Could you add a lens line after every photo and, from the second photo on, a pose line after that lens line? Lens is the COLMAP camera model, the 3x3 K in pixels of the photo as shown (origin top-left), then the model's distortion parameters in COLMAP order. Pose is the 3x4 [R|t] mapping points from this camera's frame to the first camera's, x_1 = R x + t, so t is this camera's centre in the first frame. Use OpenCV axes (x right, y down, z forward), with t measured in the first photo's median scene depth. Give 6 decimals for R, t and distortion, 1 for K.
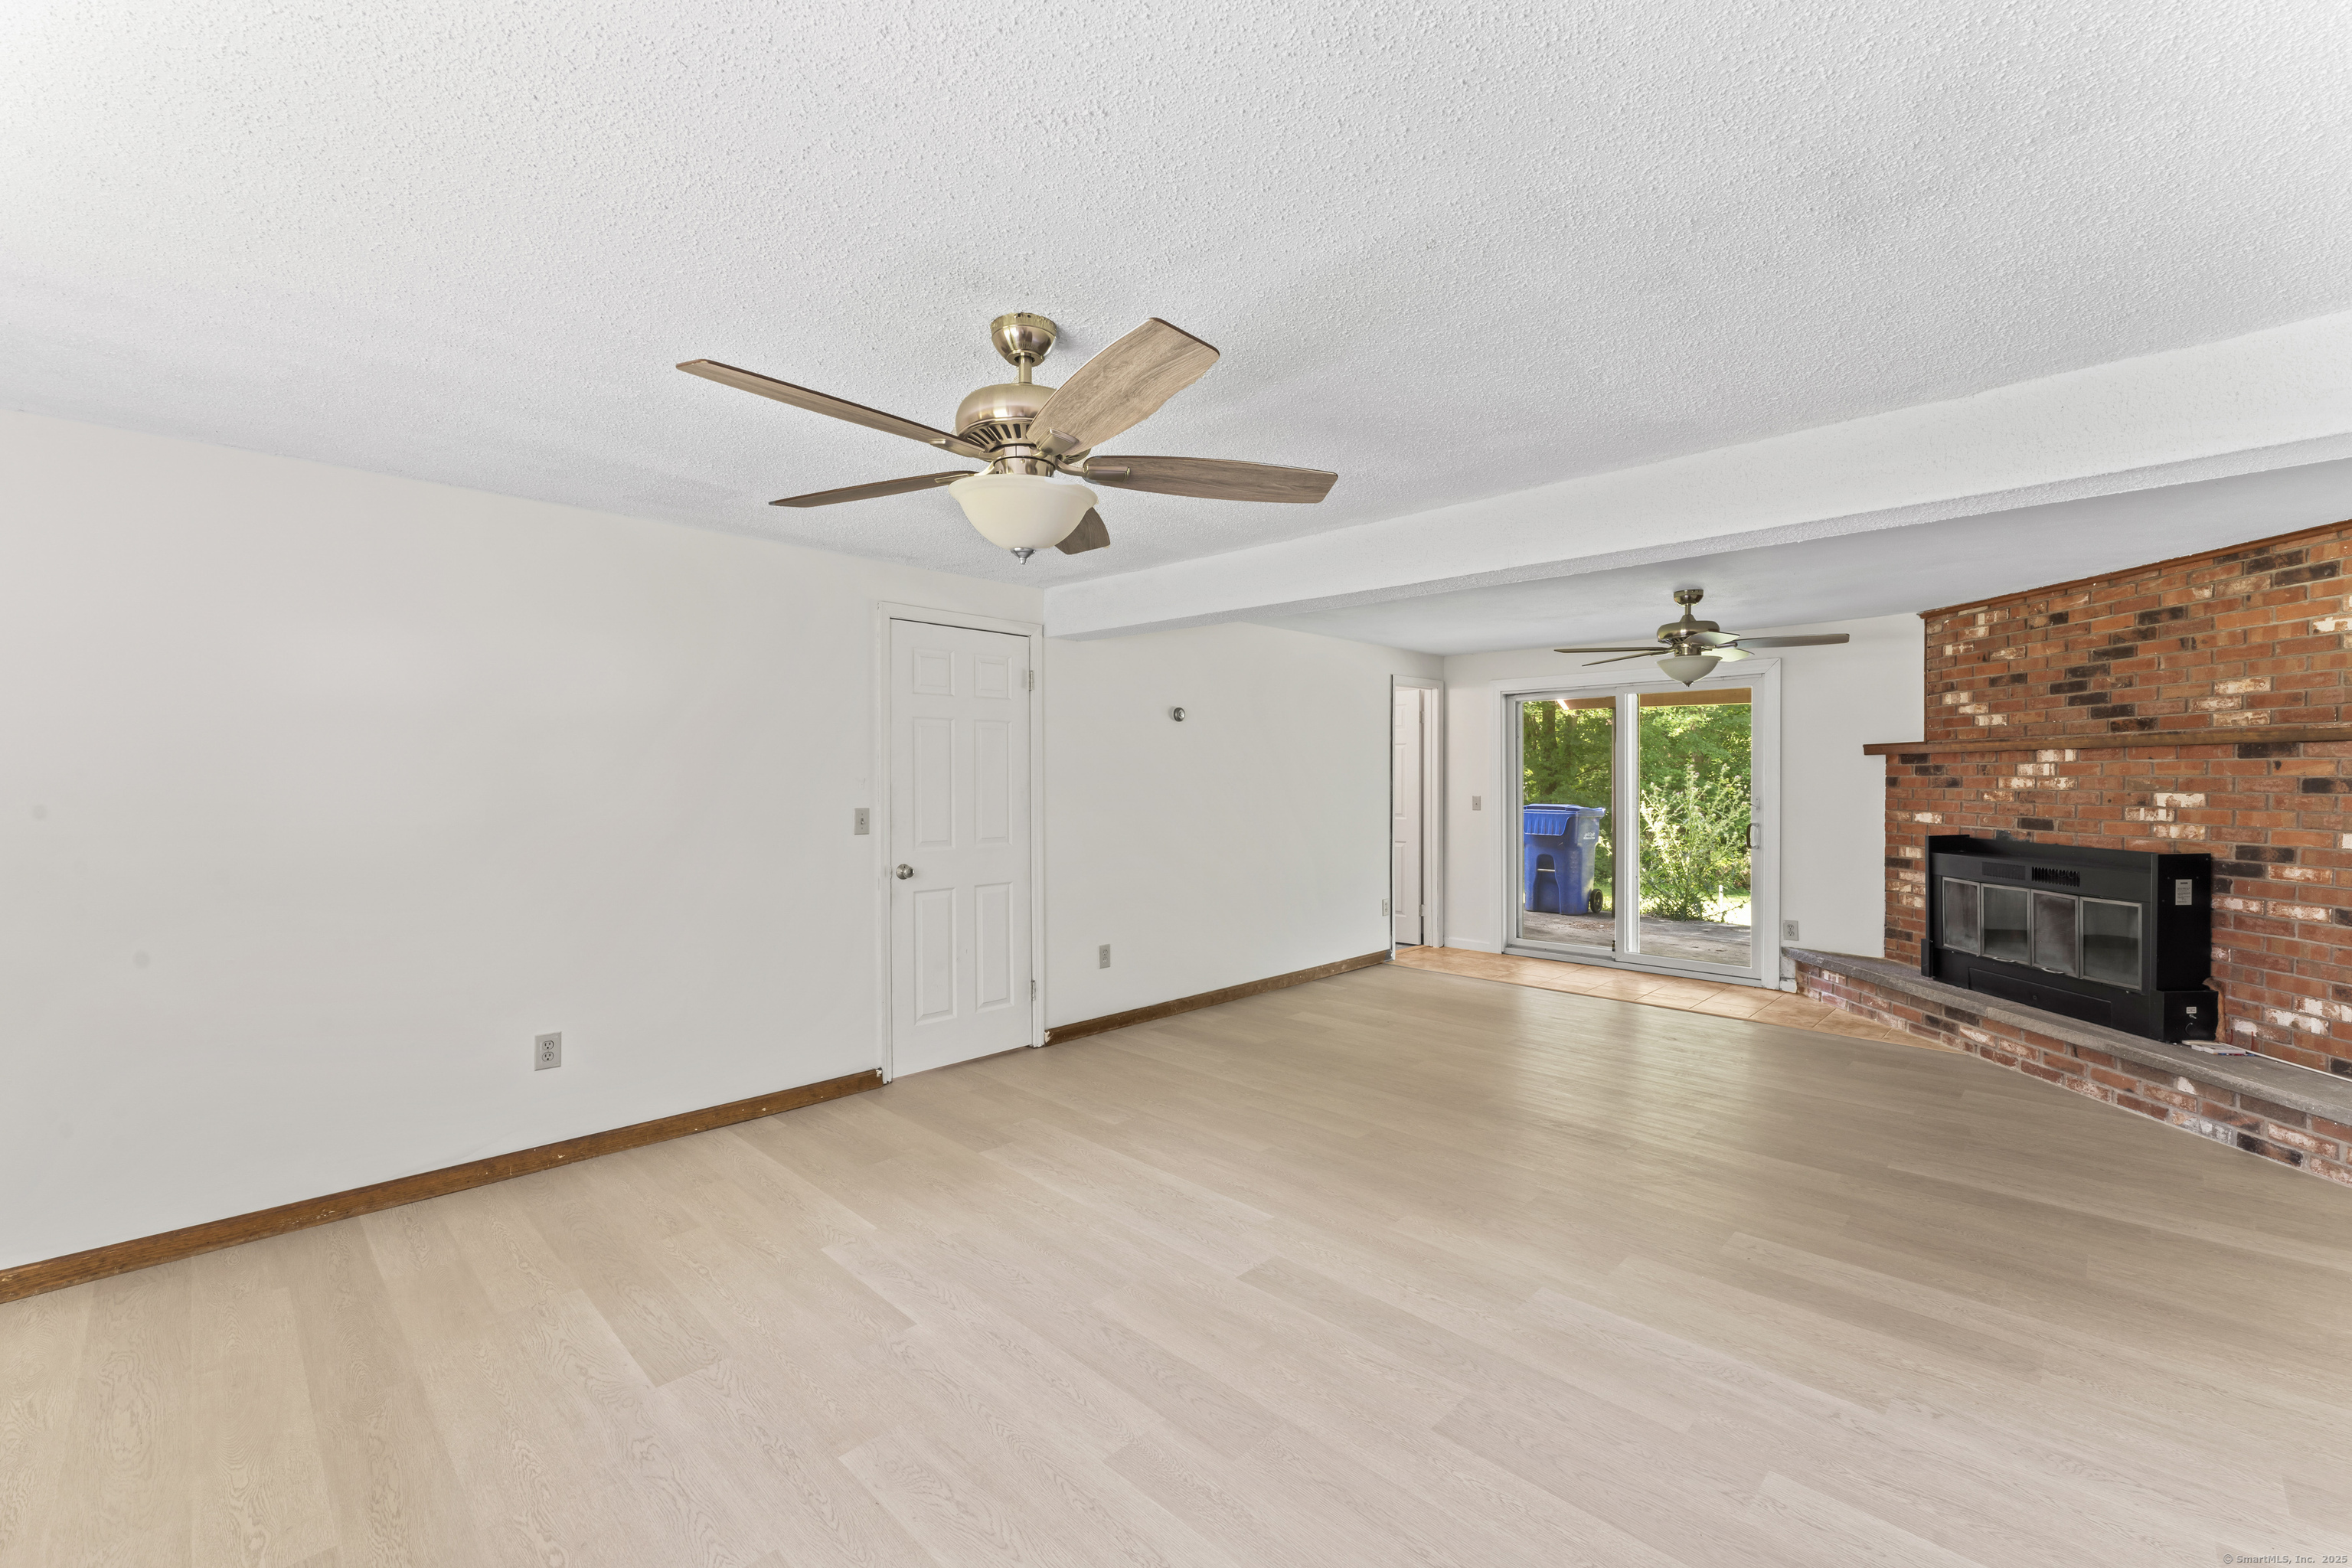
lens RADIAL K [[964.9, 0, 1174.8], [0, 964.9, 799.3], [0, 0, 1]] dist [0.001198, 0.000215]
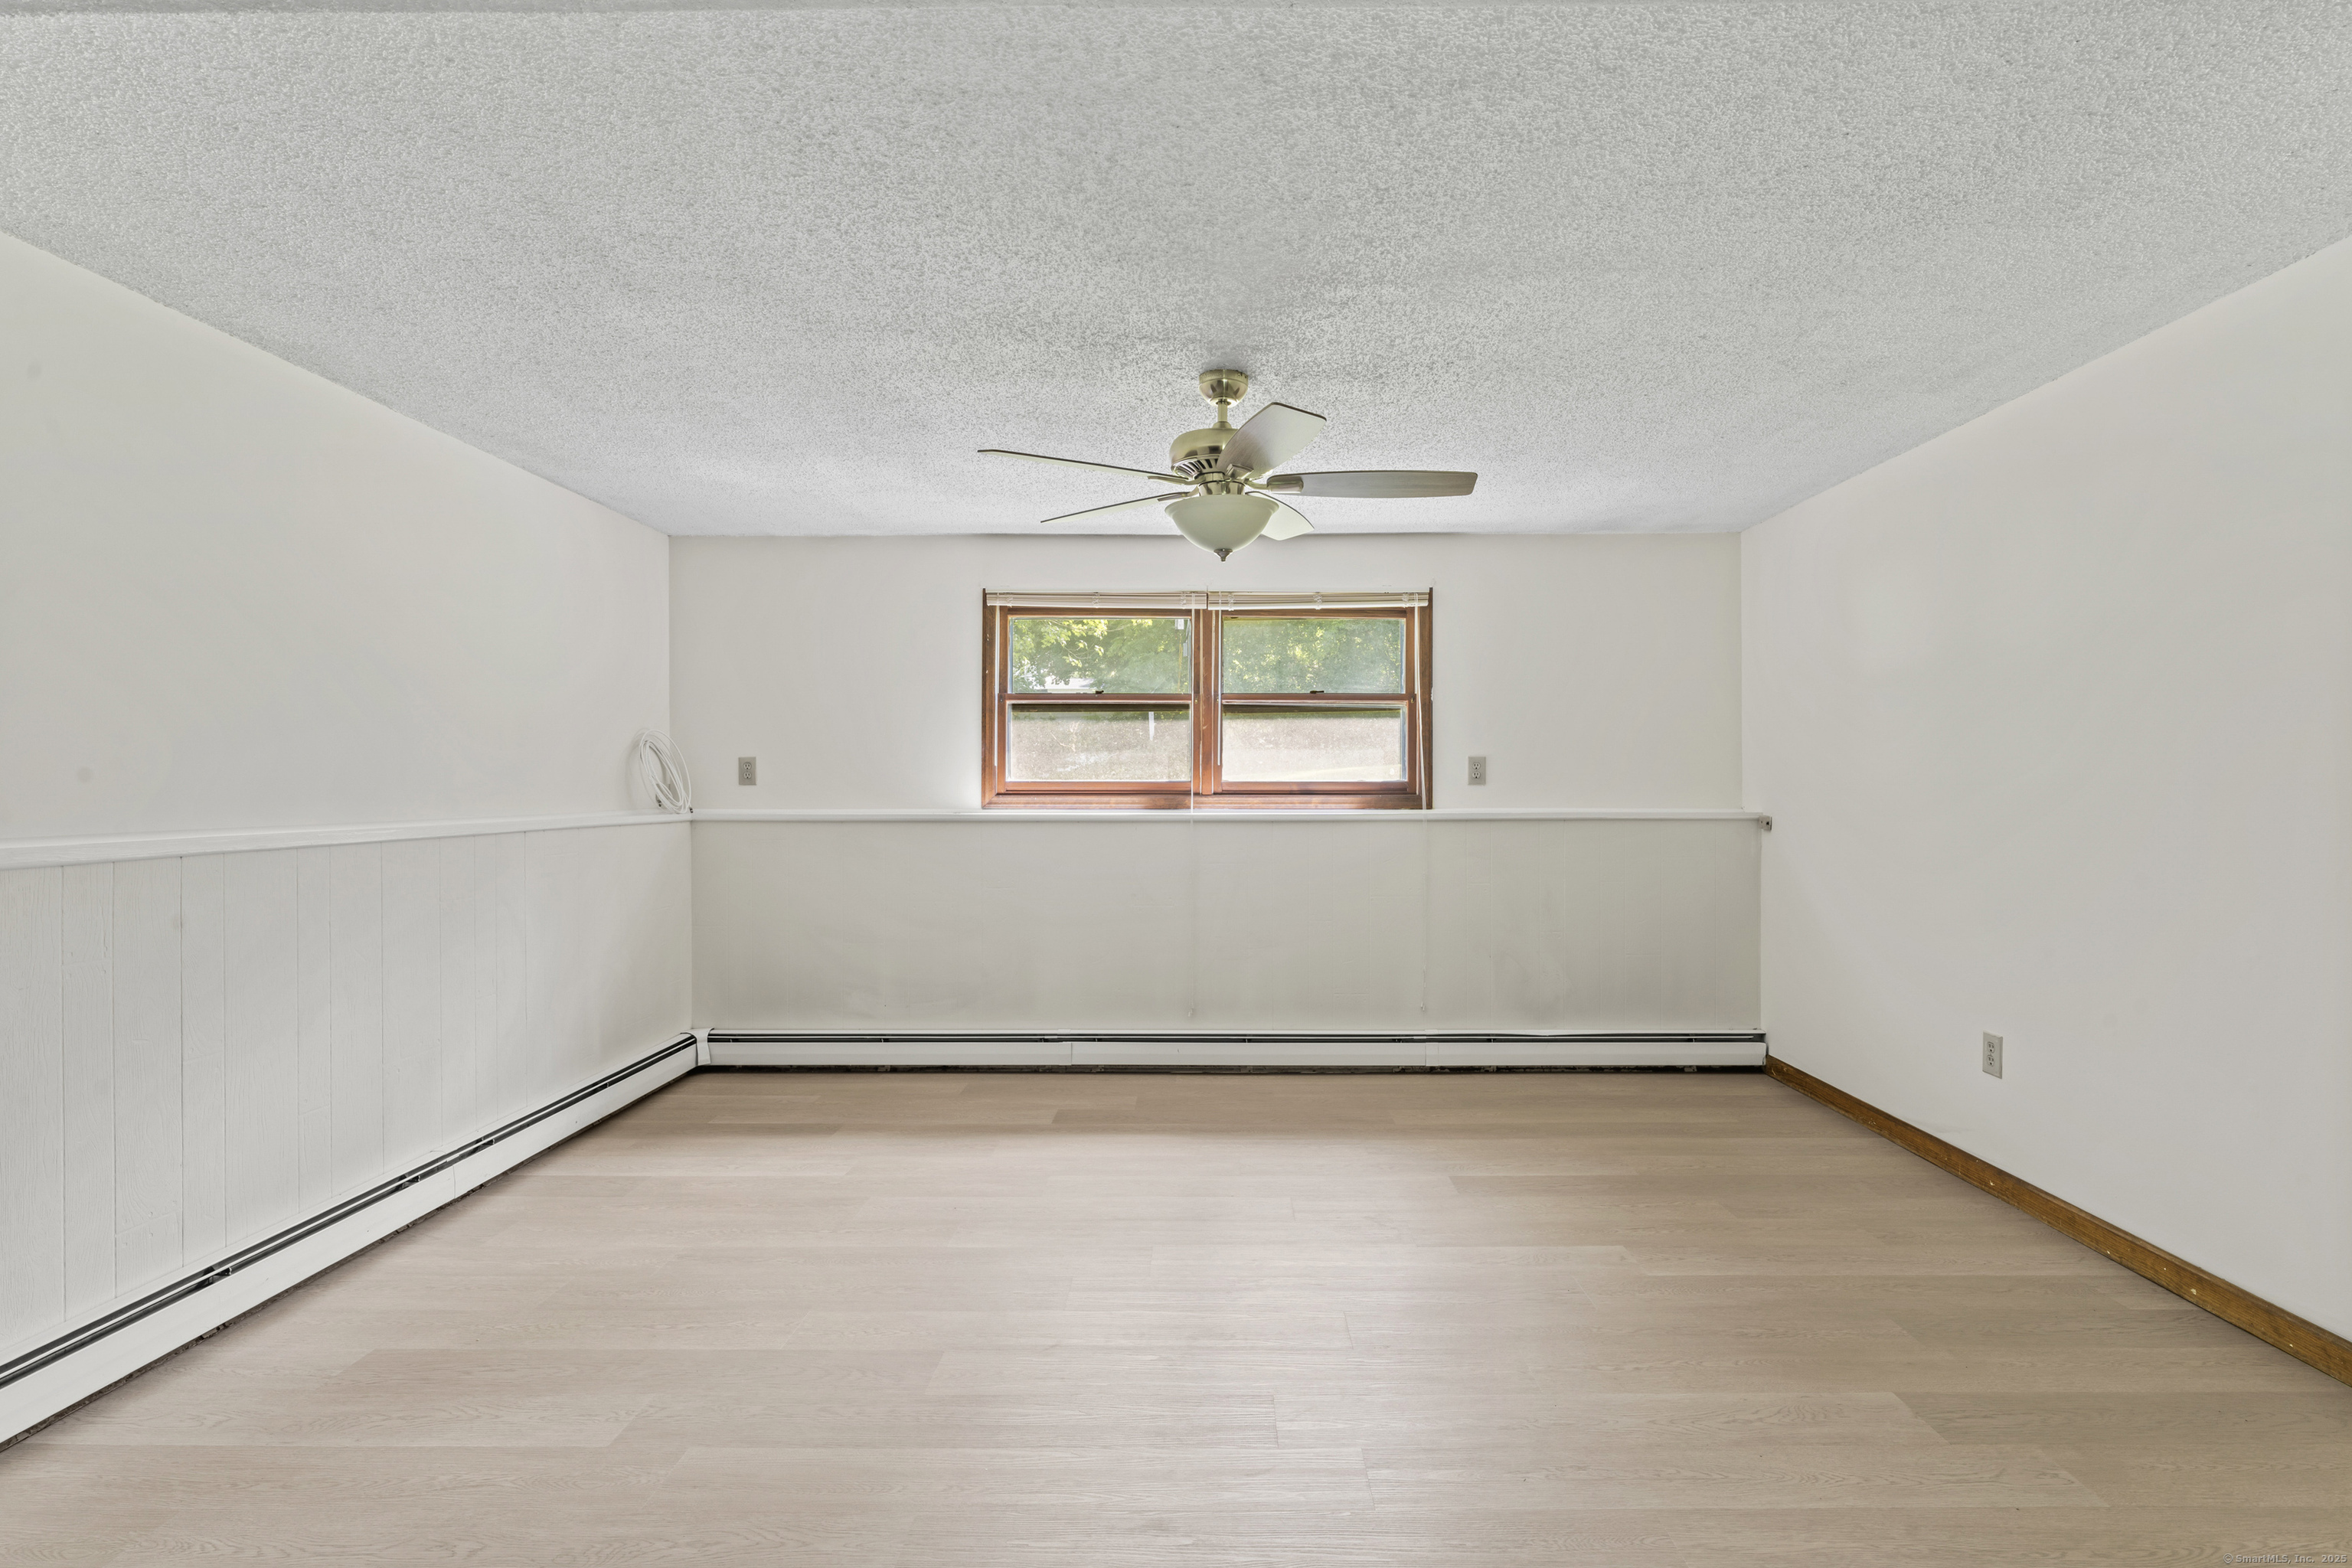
lens RADIAL K [[1220.0, 0, 1176.0], [0, 1220.0, 784.0], [0, 0, 1]] dist [-0.000222, 0.000016]
pose [[-0.720452, 0.001117, -0.693504, 0.463785], [-0.015570, 0.999721, 0.017785, 0.015036], [0.693331, 0.023611, -0.720233, 0.991616]]
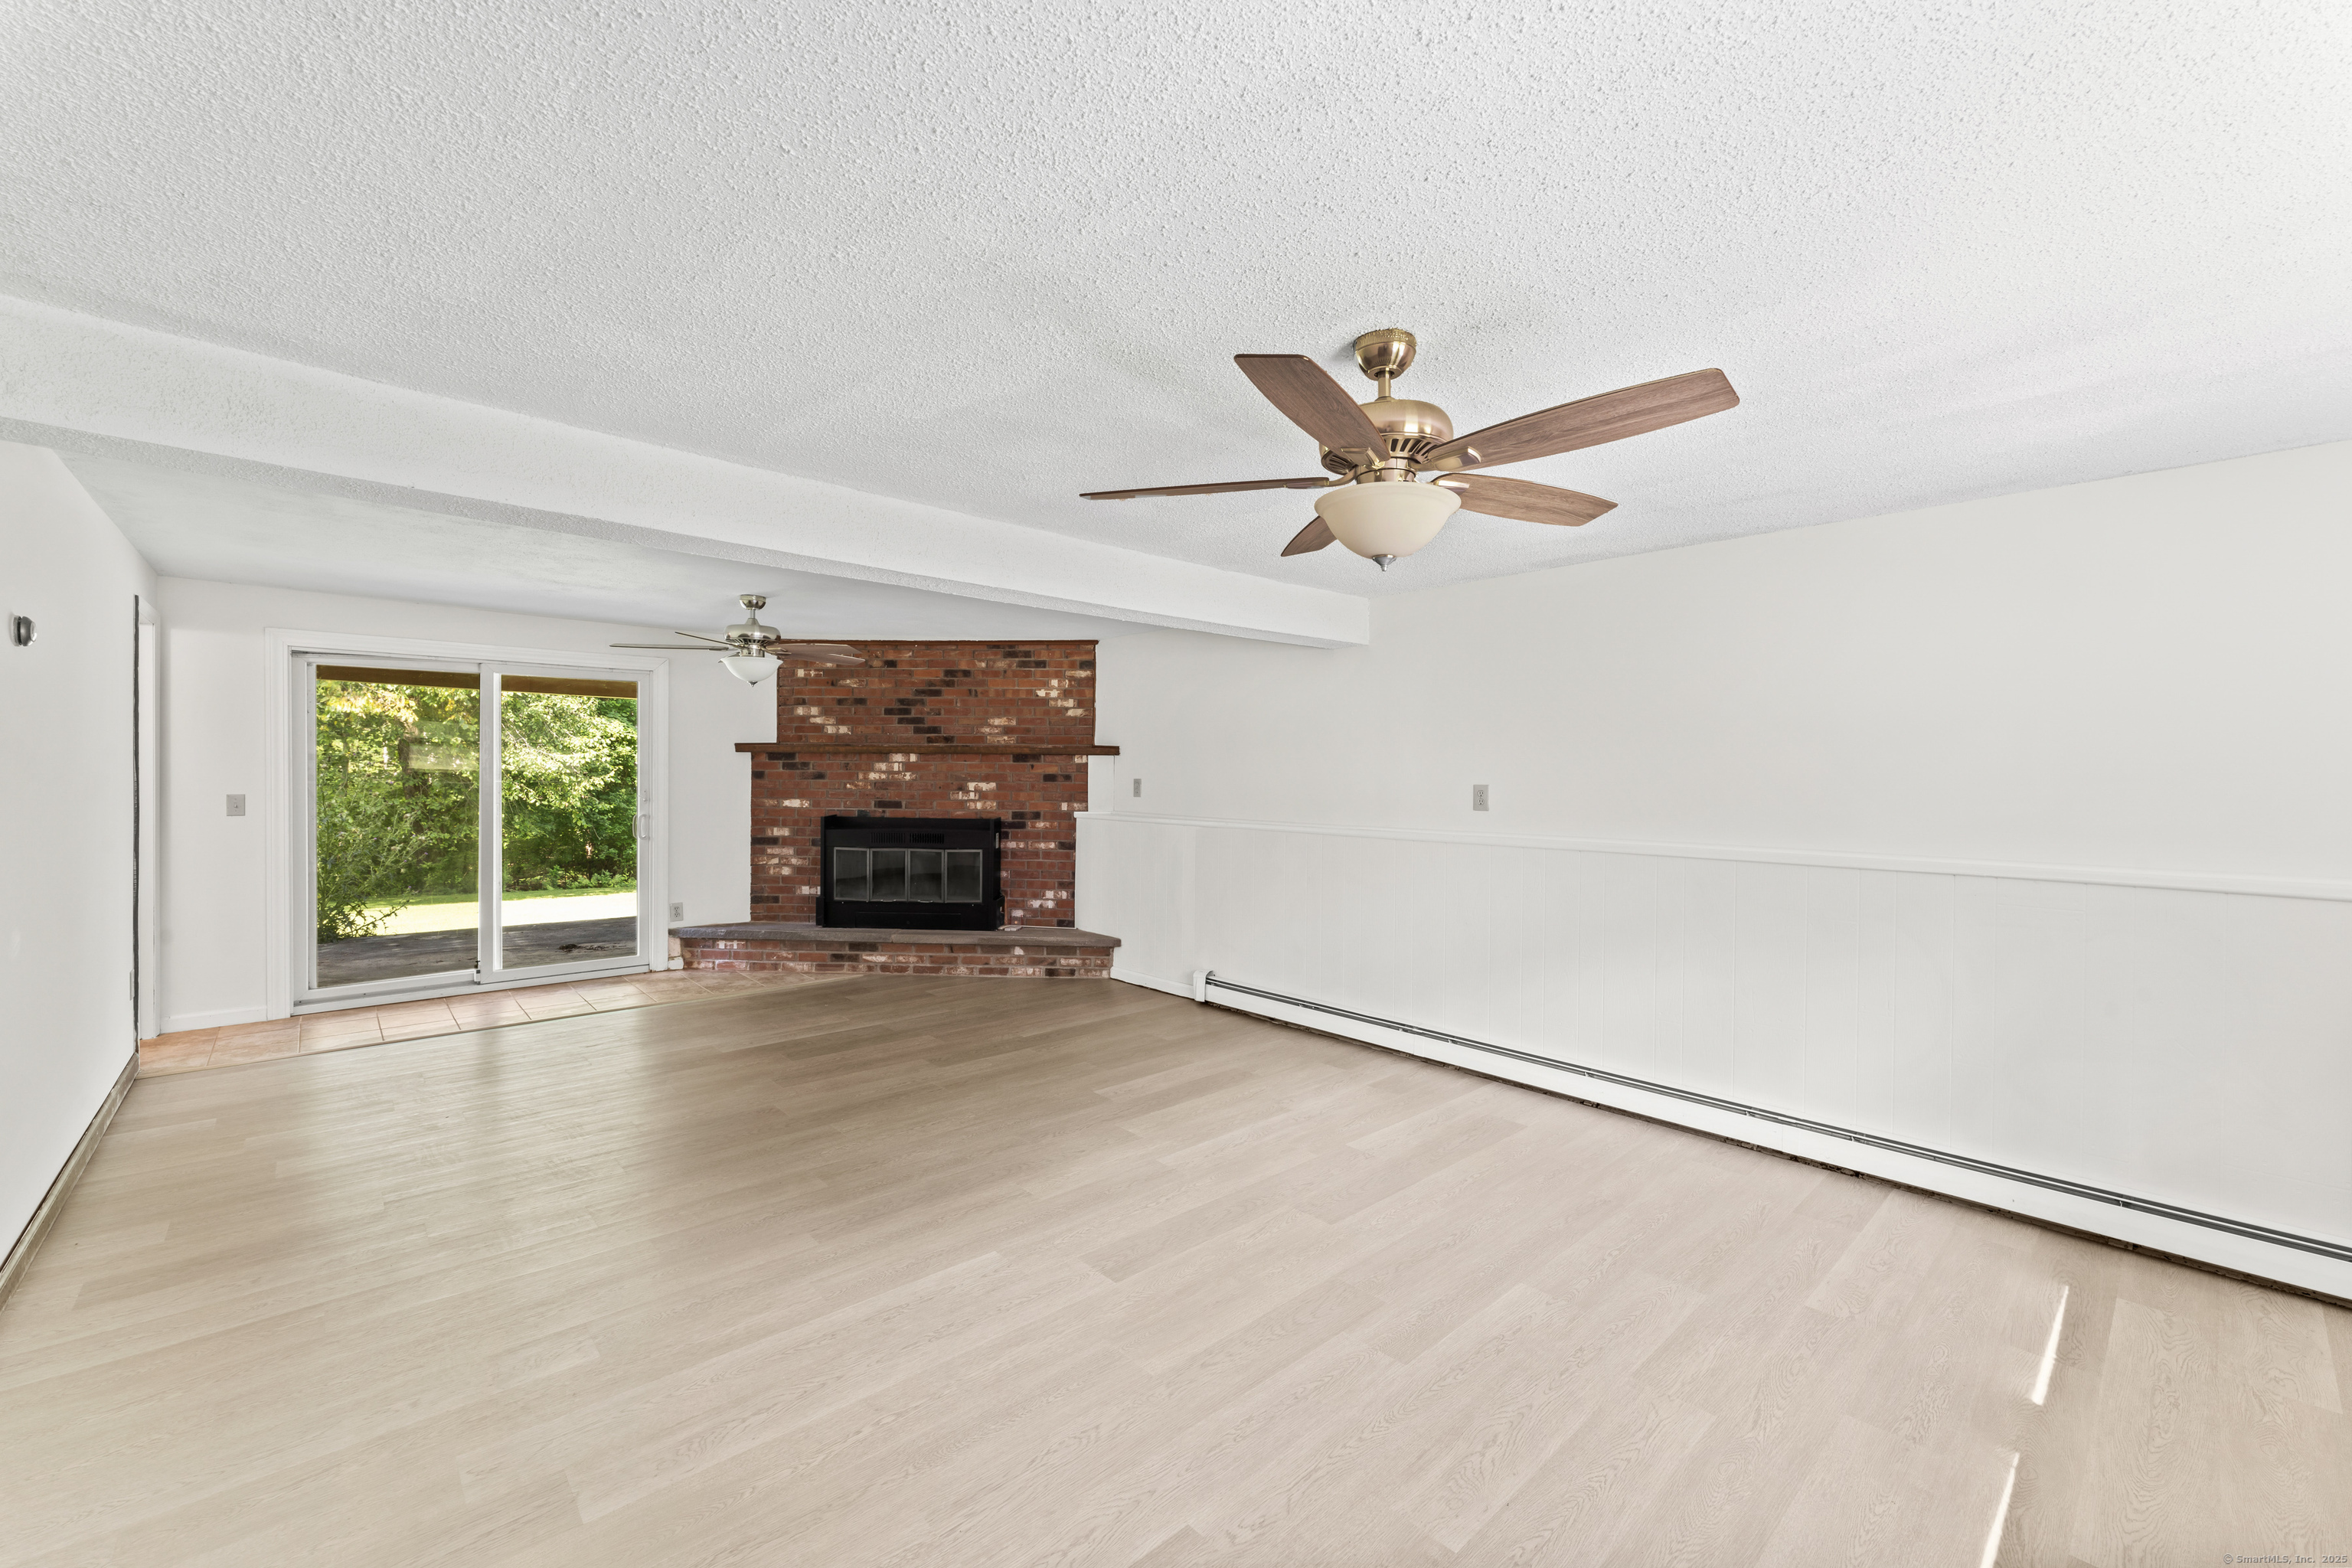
lens RADIAL K [[946.4, 0, 1176.0], [0, 946.4, 784.0], [0, 0, 1]] dist [-0.000377, -0.000251]
pose [[0.053440, -0.009926, 0.998522, -0.558266], [0.014676, 0.999850, 0.009154, -0.012932], [-0.998463, 0.014165, 0.053578, 0.551231]]
